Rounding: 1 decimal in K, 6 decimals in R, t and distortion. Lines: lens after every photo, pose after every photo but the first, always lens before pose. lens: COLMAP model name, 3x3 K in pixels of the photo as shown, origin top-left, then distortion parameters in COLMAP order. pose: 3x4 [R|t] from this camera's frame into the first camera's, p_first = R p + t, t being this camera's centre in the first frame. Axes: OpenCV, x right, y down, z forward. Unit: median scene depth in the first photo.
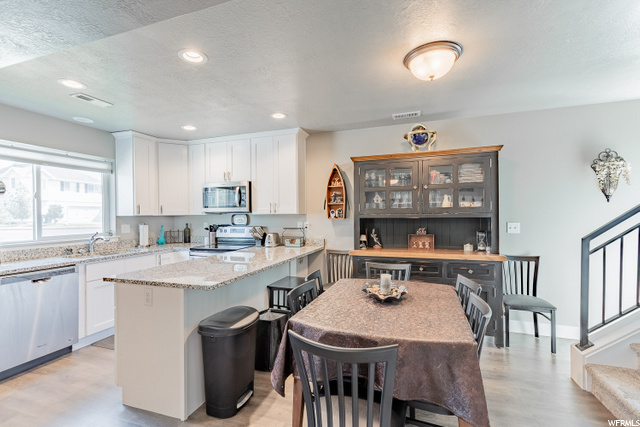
lens RADIAL K [[288.5, 0, 320.3], [0, 288.5, 214.0], [0, 0, 1]] dist [0.003634, -0.000104]
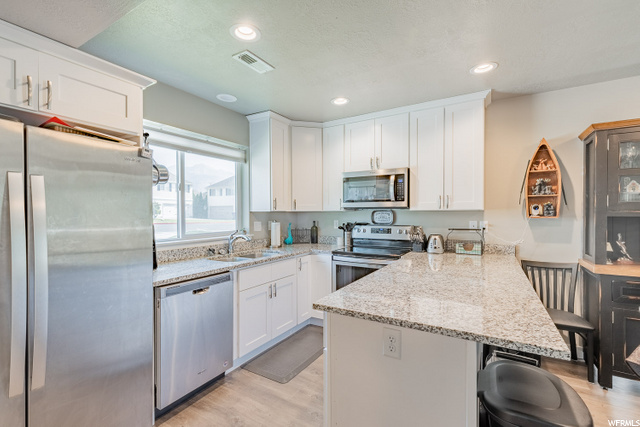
lens RADIAL K [[288.5, 0, 319.7], [0, 288.5, 214.2], [0, 0, 1]] dist [0.003634, -0.000104]
pose [[0.977995, 0.007795, -0.208480, -0.318541], [-0.006111, 0.999943, 0.008719, 0.005927], [0.208537, -0.007253, 0.977988, 0.192781]]
